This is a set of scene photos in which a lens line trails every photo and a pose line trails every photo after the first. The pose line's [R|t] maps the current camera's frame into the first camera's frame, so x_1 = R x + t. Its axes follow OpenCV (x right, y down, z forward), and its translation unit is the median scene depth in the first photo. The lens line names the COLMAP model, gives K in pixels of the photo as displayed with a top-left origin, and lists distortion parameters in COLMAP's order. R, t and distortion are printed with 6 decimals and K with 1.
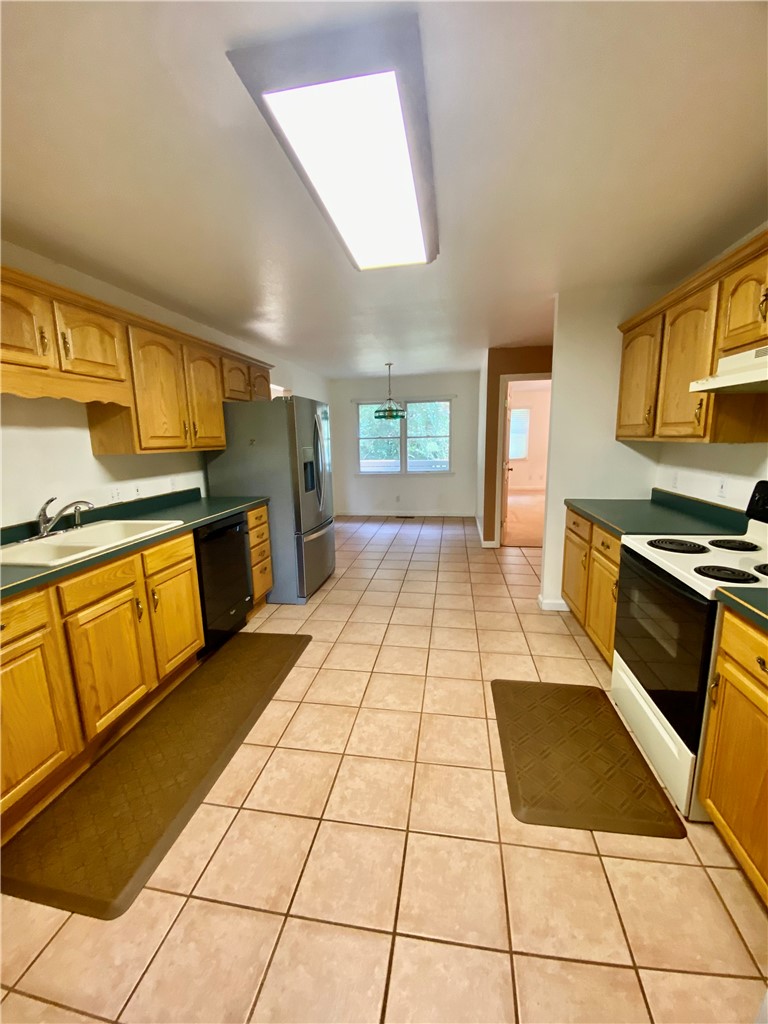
lens RADIAL K [[413.9, 0, 386.4], [0, 413.9, 513.1], [0, 0, 1]] dist [0.010995, -0.005333]
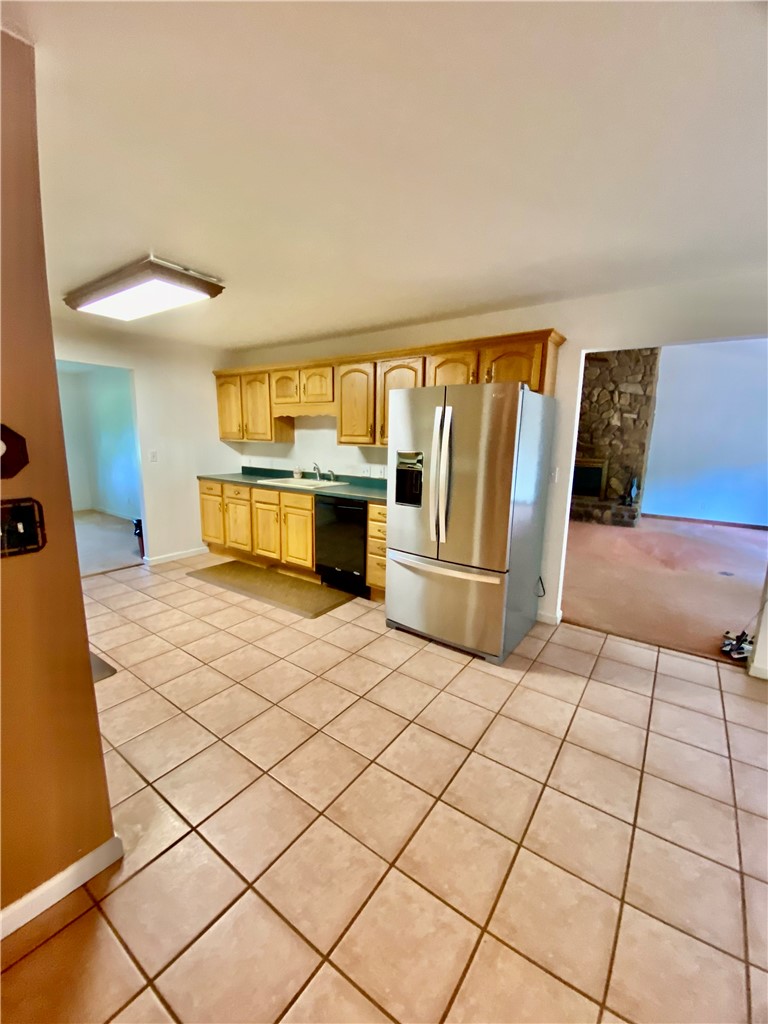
lens RADIAL K [[413.9, 0, 392.2], [0, 413.9, 511.6], [0, 0, 1]] dist [0.010995, -0.005333]
pose [[-0.435963, 0.196627, -0.878222, 0.847768], [-0.160241, 0.943288, 0.290741, -0.434704], [0.885584, 0.267480, -0.379731, 2.027515]]
